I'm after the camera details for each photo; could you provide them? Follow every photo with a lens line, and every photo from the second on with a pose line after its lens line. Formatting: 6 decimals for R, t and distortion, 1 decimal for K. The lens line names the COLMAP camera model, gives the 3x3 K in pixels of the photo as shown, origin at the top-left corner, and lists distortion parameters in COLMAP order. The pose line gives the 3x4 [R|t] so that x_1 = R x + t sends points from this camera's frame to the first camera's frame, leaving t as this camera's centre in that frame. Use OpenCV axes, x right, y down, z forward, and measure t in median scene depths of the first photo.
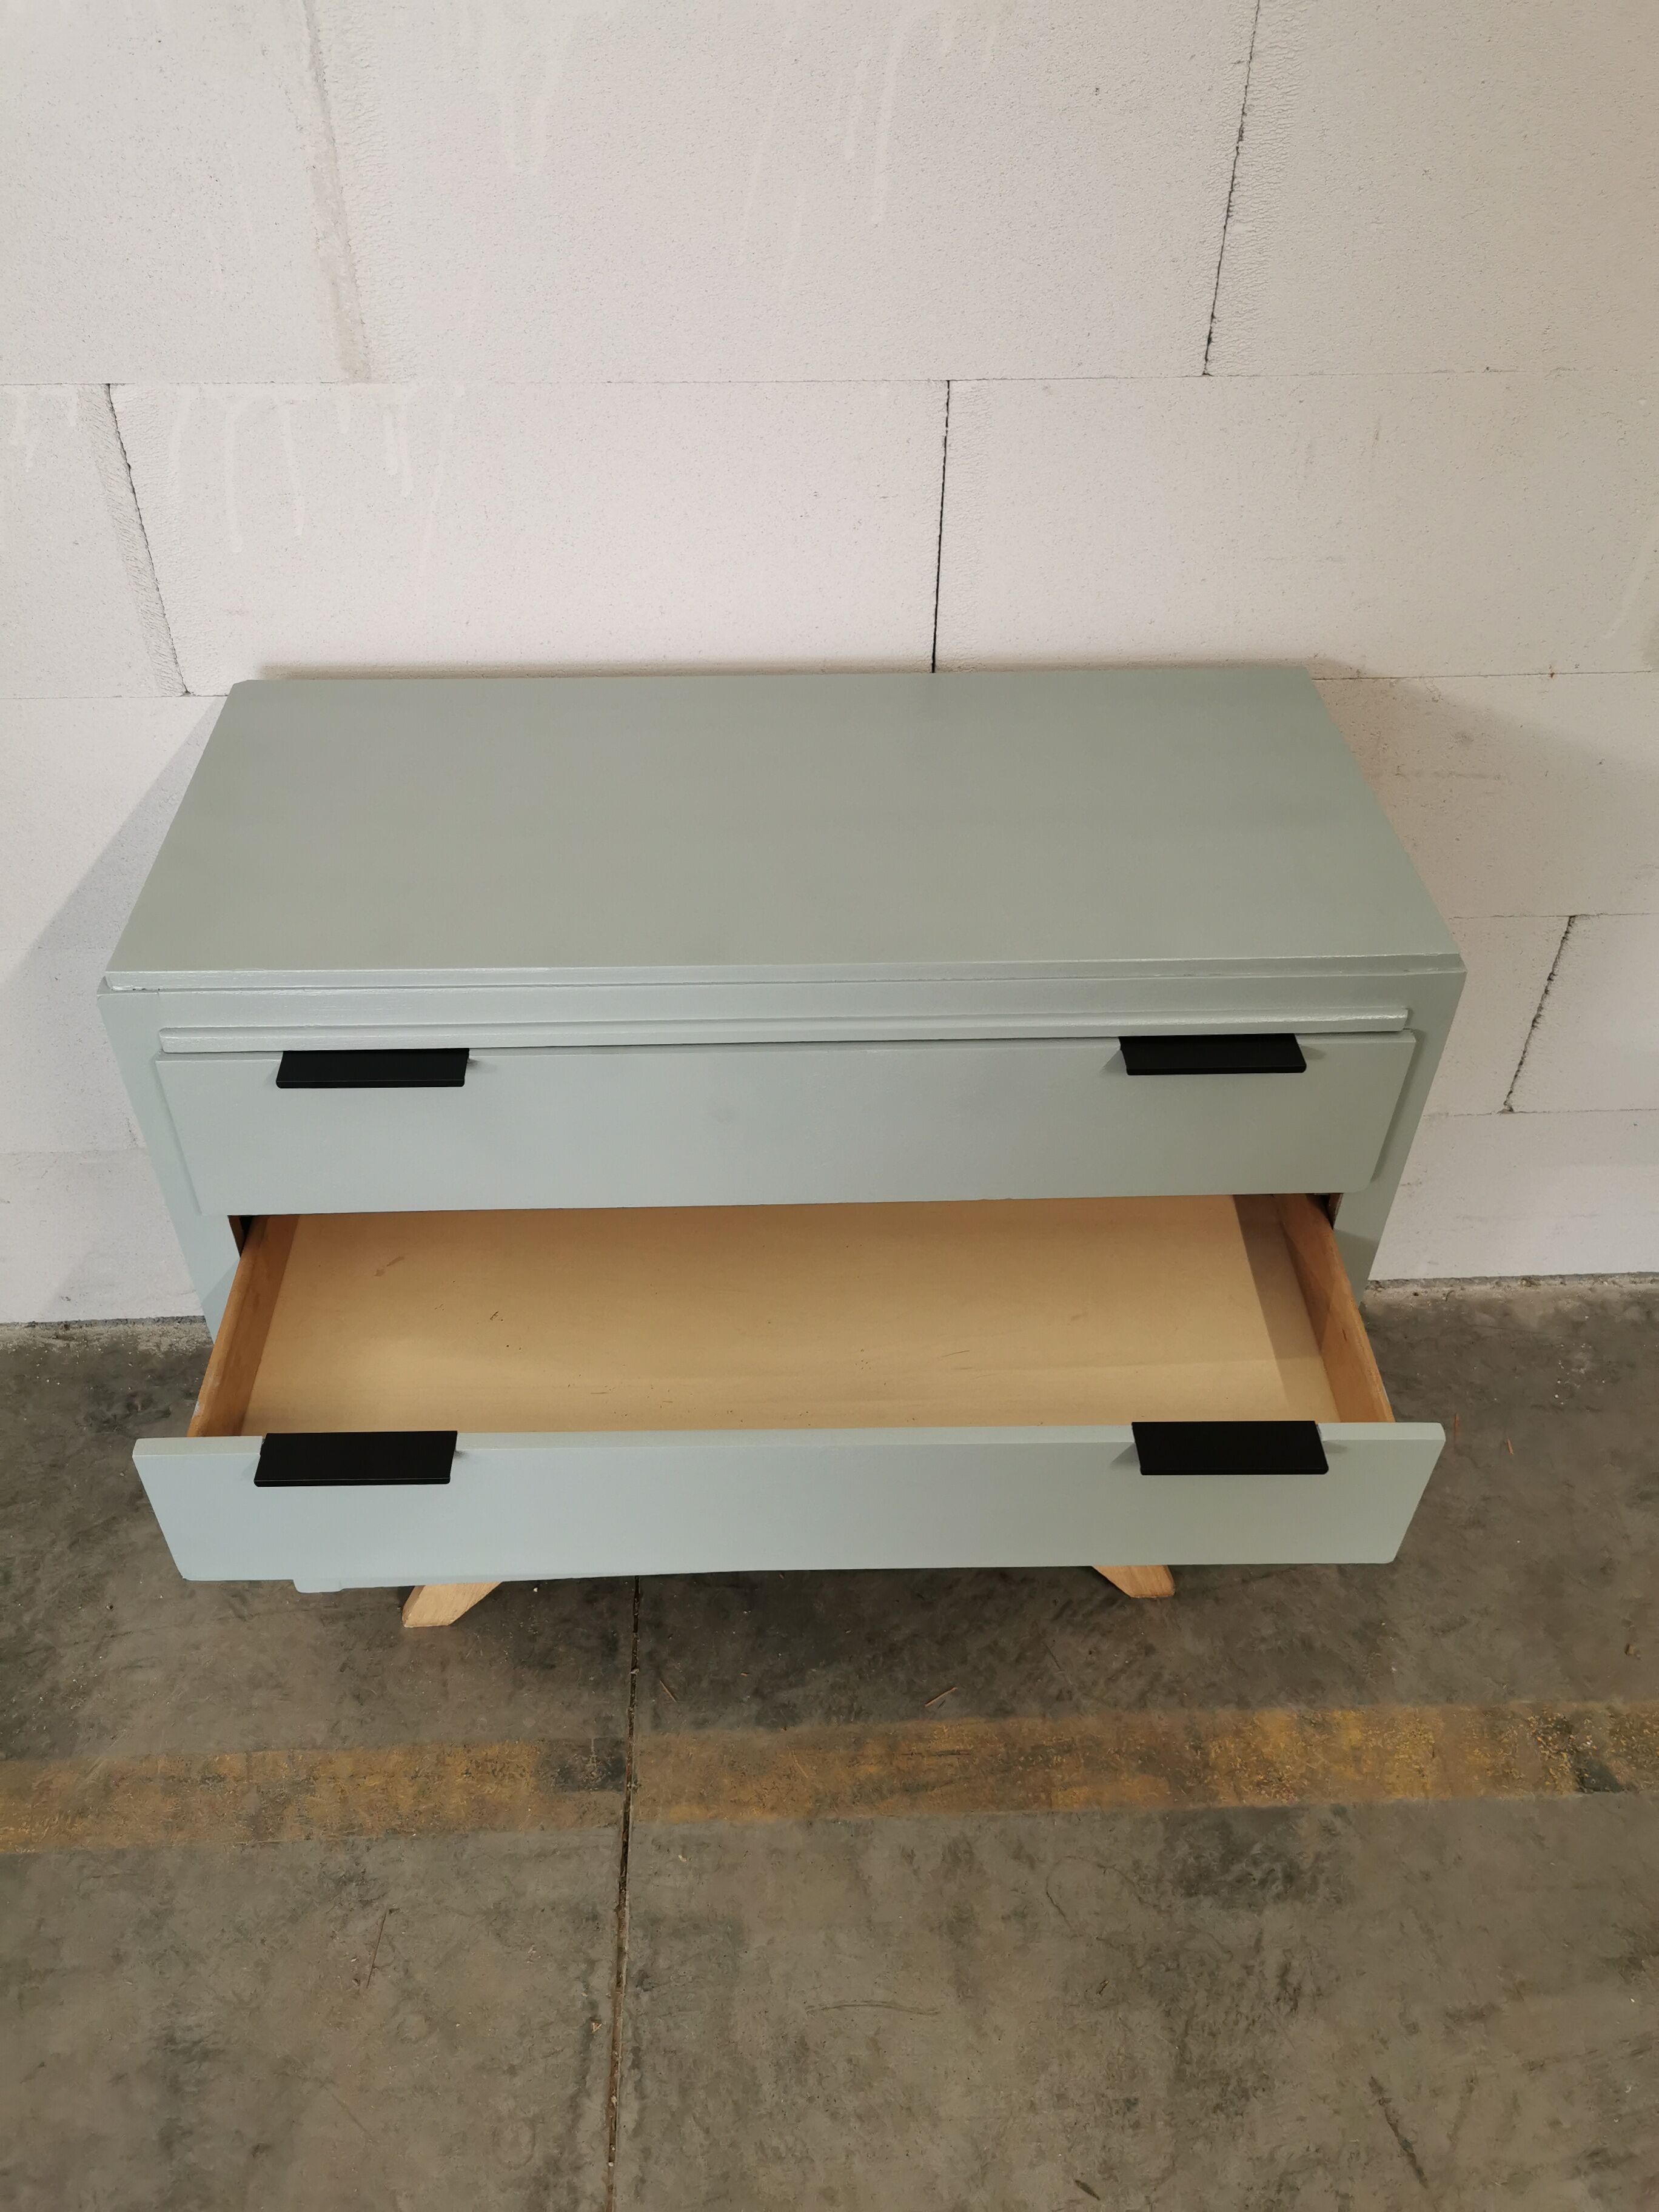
lens RADIAL K [[1706.9, 0, 819.4], [0, 1706.9, 1102.5], [0, 0, 1]] dist [0.041335, -0.035669]
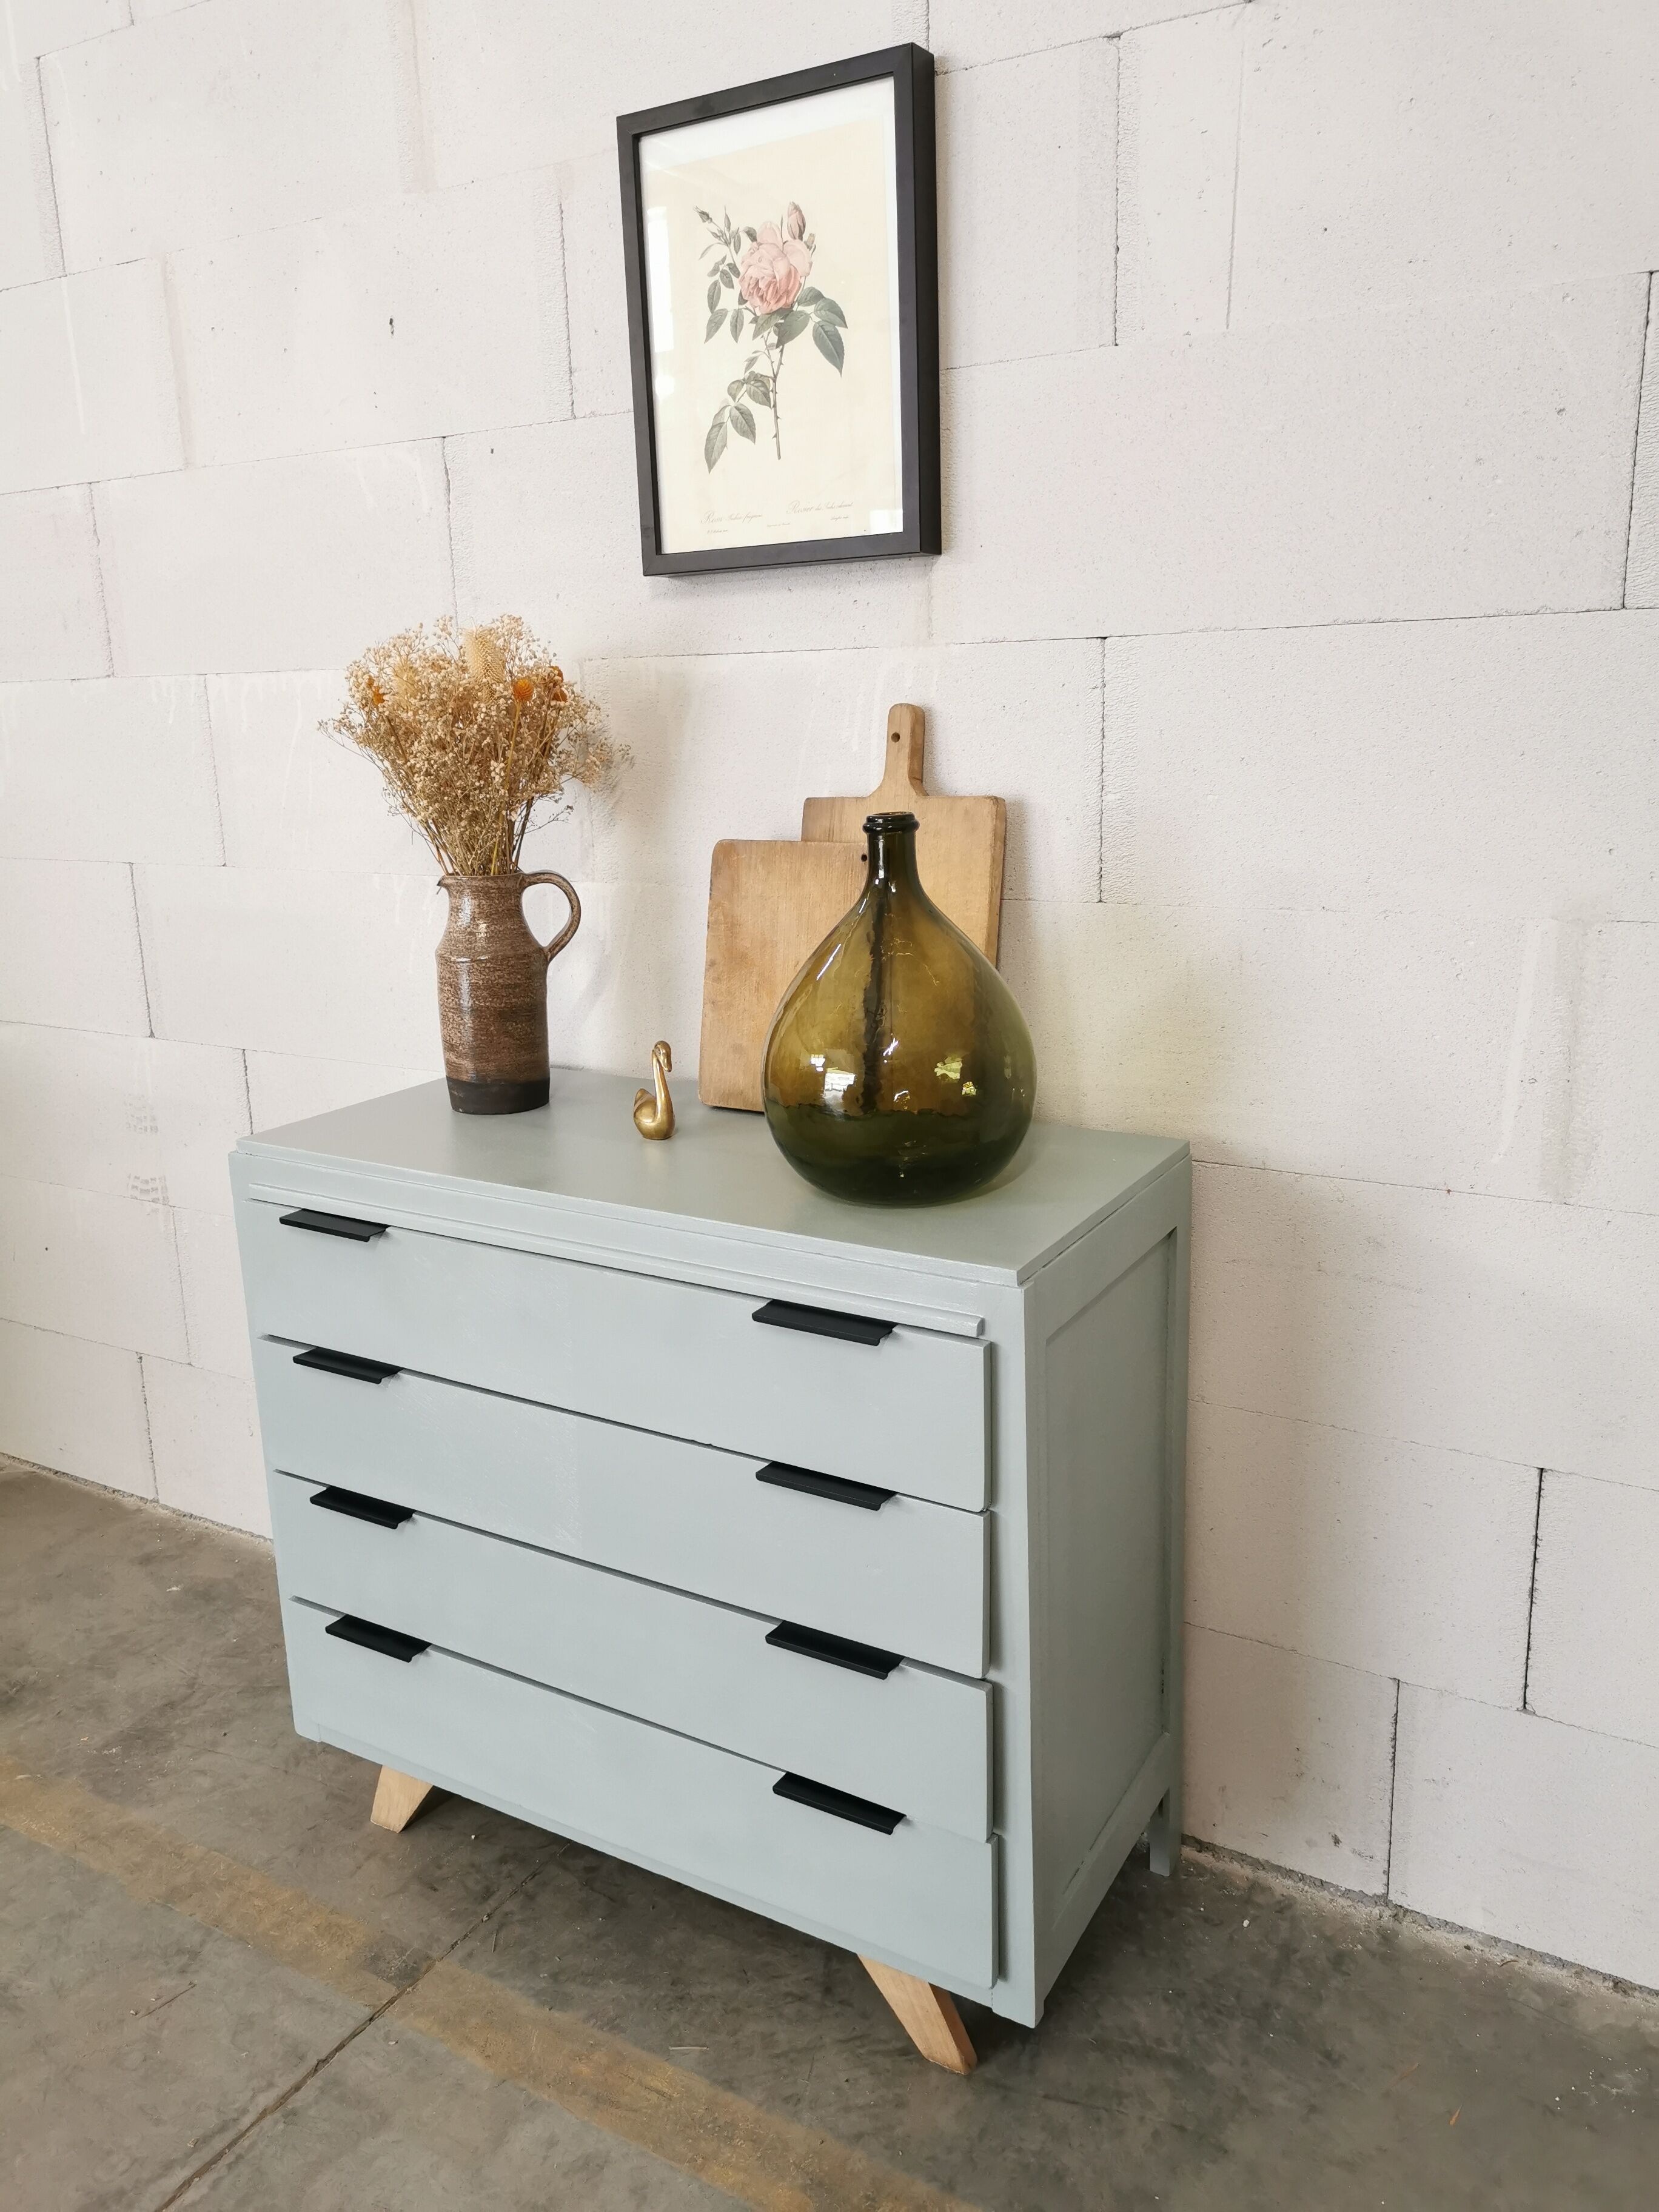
lens RADIAL K [[1706.9, 0, 821.3], [0, 1706.9, 1100.4], [0, 0, 1]] dist [0.041335, -0.035669]
pose [[0.831790, 0.099397, -0.546119, 0.675301], [-0.333885, 0.875553, -0.349182, 0.199116], [0.443449, 0.472786, 0.761463, 0.000317]]
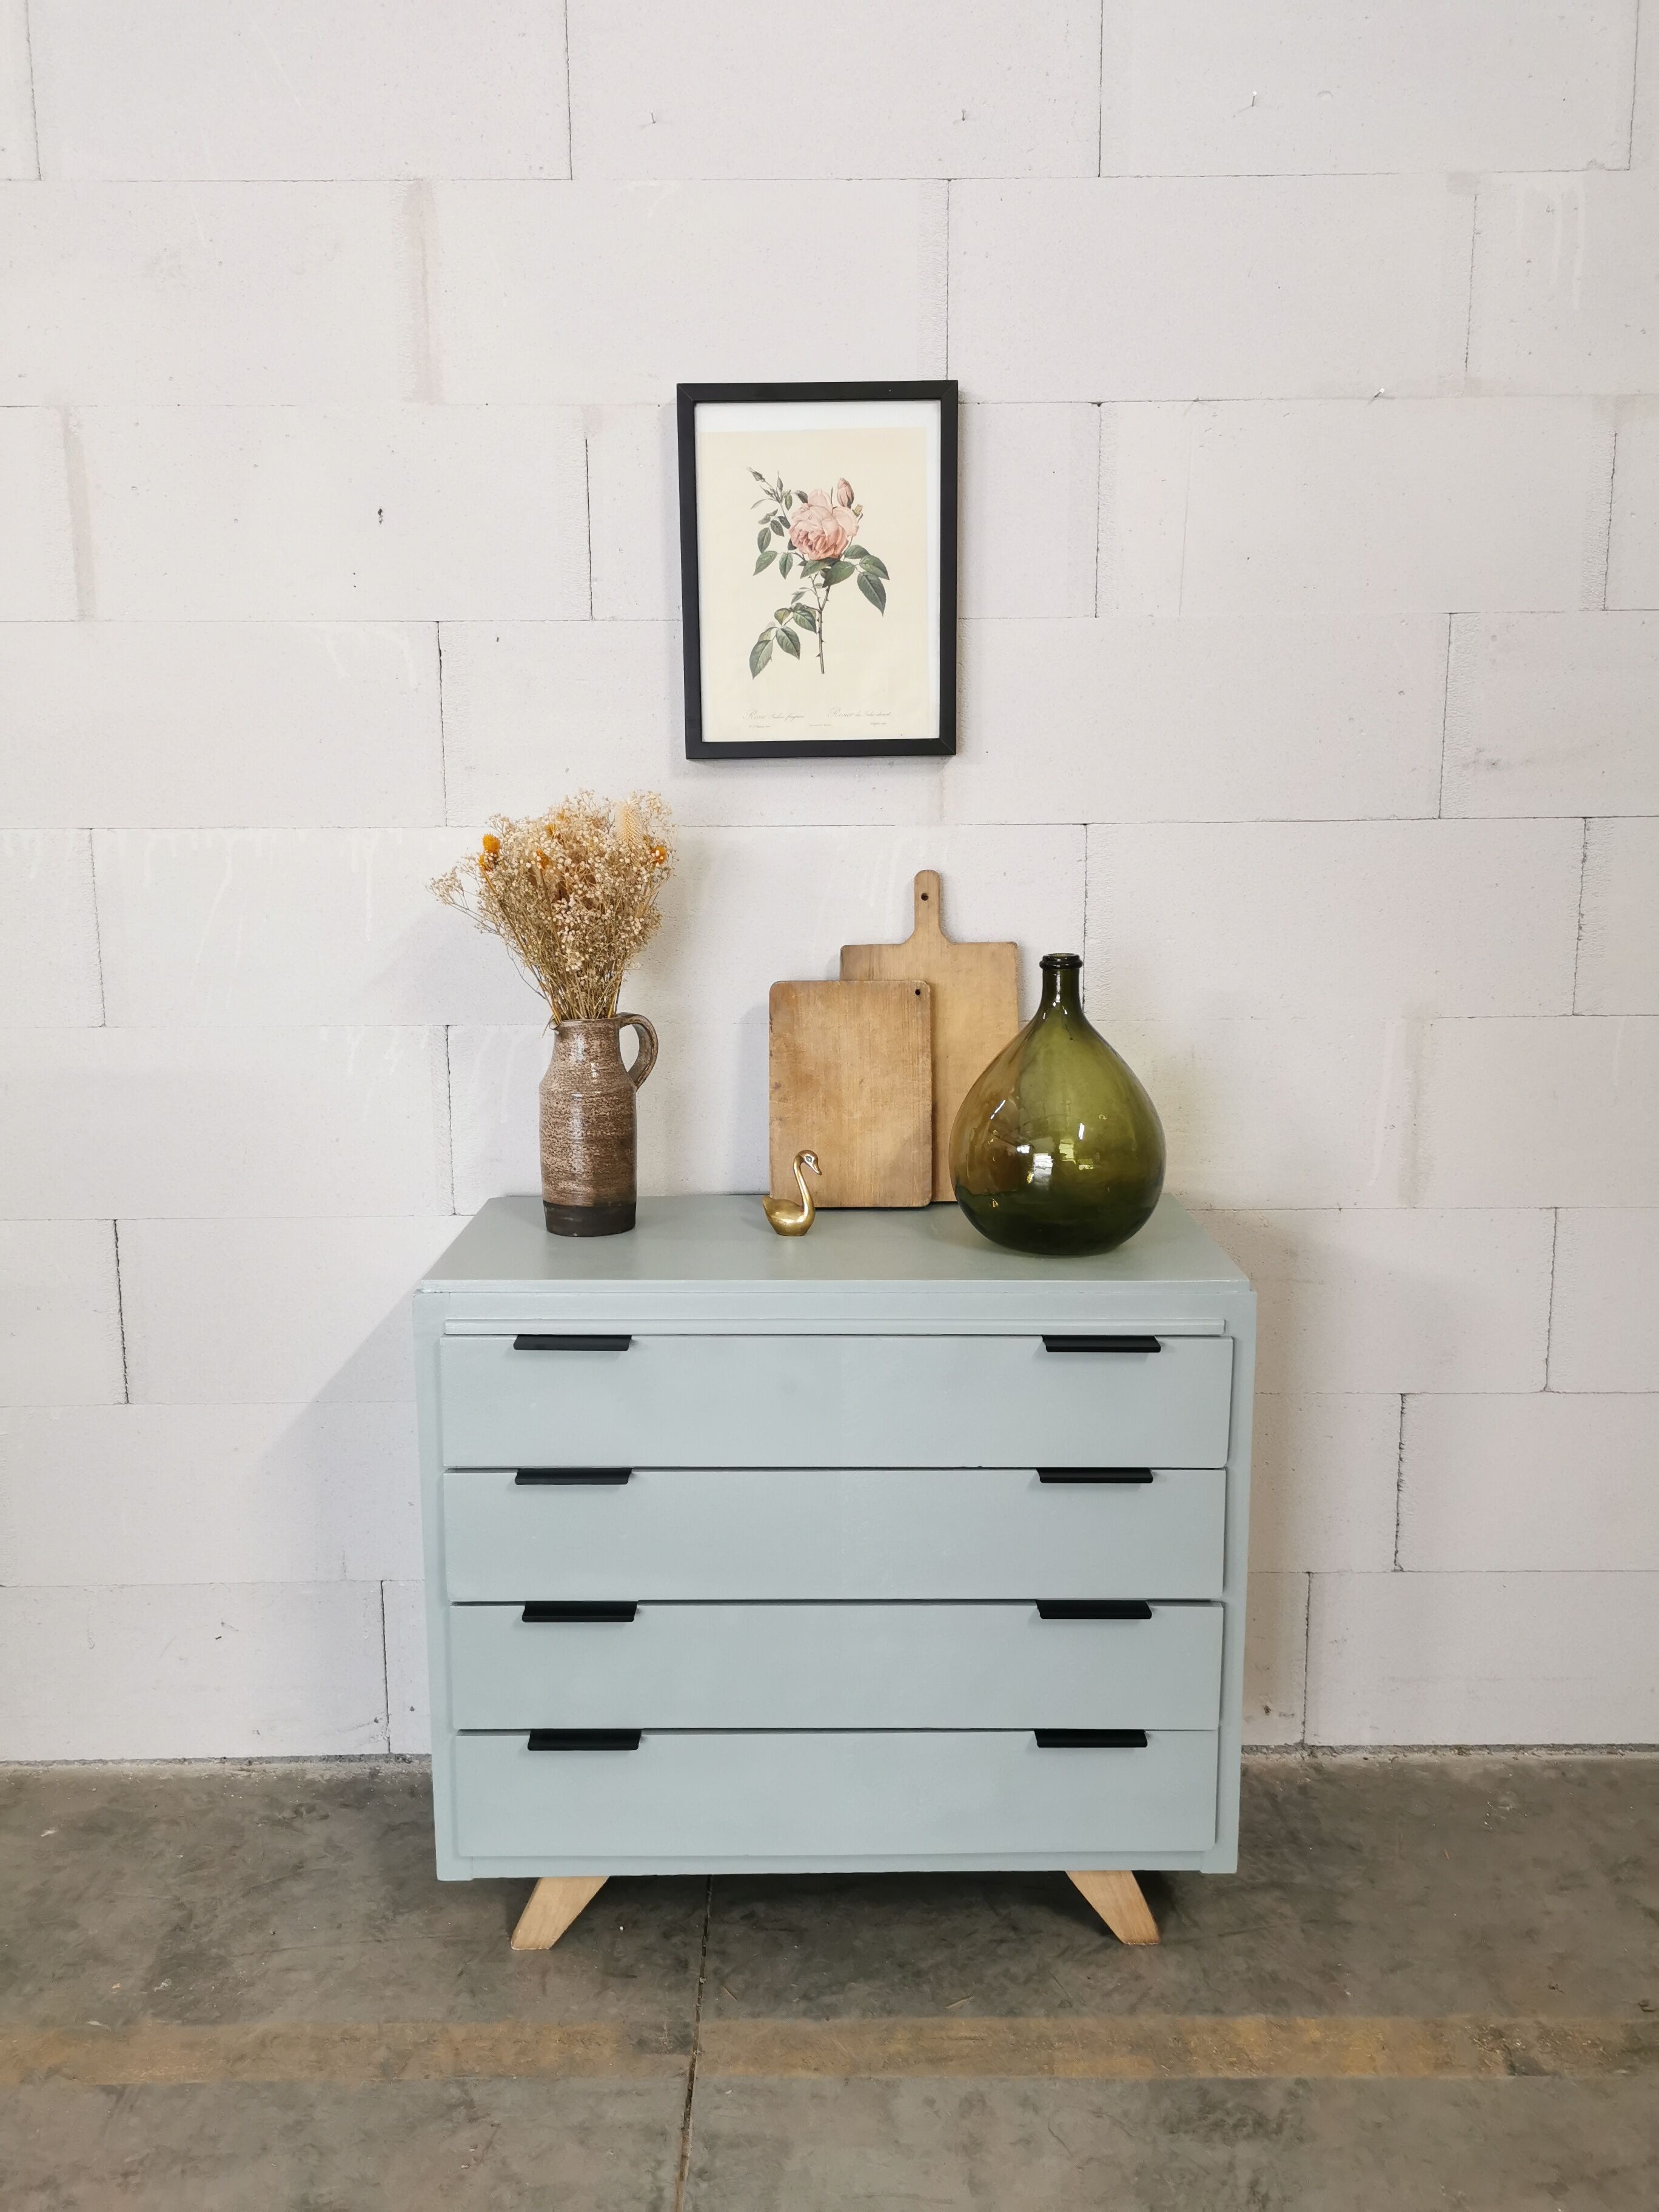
lens RADIAL K [[1706.9, 0, 821.2], [0, 1706.9, 1095.7], [0, 0, 1]] dist [0.041335, -0.035669]
pose [[0.999145, -0.006225, -0.040875, 0.029445], [-0.016063, 0.852502, -0.522478, 0.464562], [0.038098, 0.522688, 0.851673, -0.360967]]
